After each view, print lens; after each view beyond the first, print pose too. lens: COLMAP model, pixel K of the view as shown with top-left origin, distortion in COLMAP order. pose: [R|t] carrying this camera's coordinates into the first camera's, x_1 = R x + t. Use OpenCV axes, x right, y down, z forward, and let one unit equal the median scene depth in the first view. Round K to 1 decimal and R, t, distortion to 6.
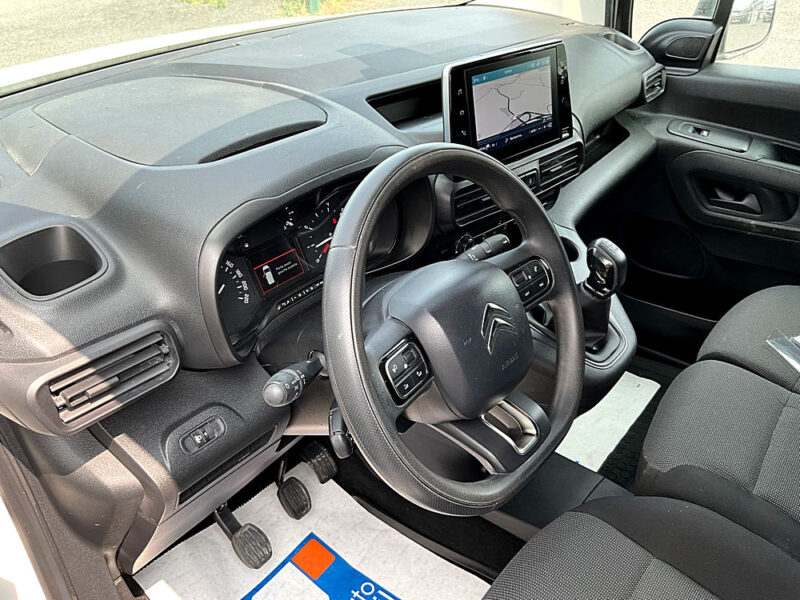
lens RADIAL K [[670.5, 0, 400.0], [0, 670.5, 300.0], [0, 0, 1]] dist [0.085034, -0.177332]
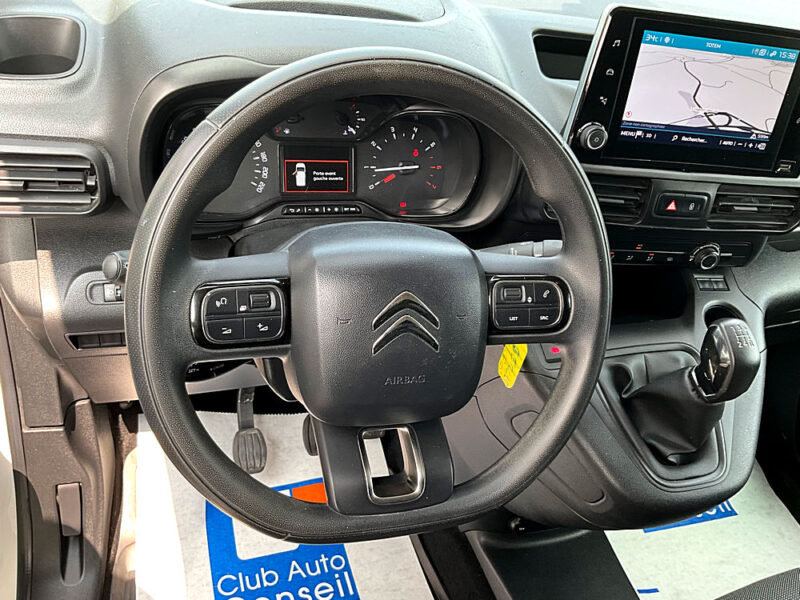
lens RADIAL K [[671.6, 0, 400.0], [0, 671.6, 300.0], [0, 0, 1]] dist [0.064097, -0.116963]
pose [[0.809637, 0.441688, -0.386522, 0.281943], [-0.426414, 0.895175, 0.129740, -0.053985], [0.403310, 0.059776, 0.913109, 0.243891]]
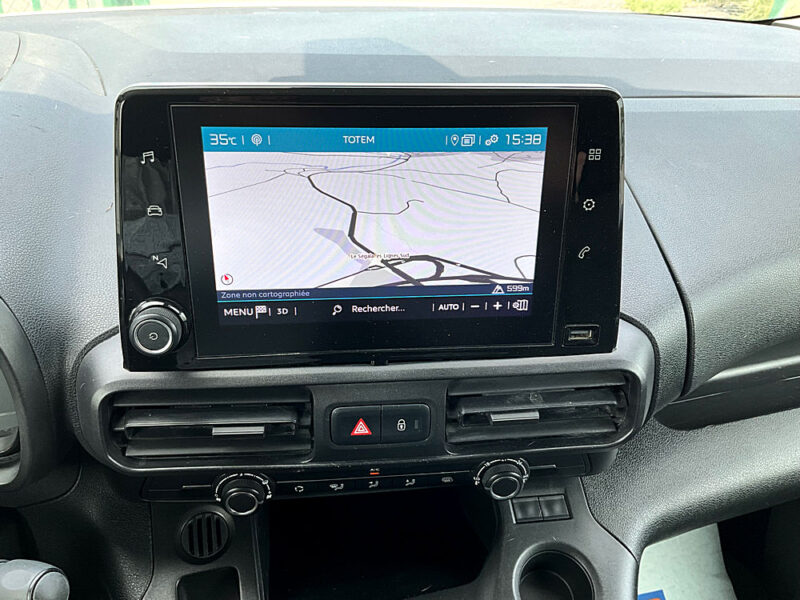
lens RADIAL K [[672.9, 0, 400.0], [0, 672.9, 300.0], [0, 0, 1]] dist [0.140173, -0.323306]
pose [[0.791372, 0.344752, -0.504853, 0.386447], [-0.348804, 0.932840, 0.090253, -0.295452], [0.502062, 0.104671, 0.858474, 0.703035]]
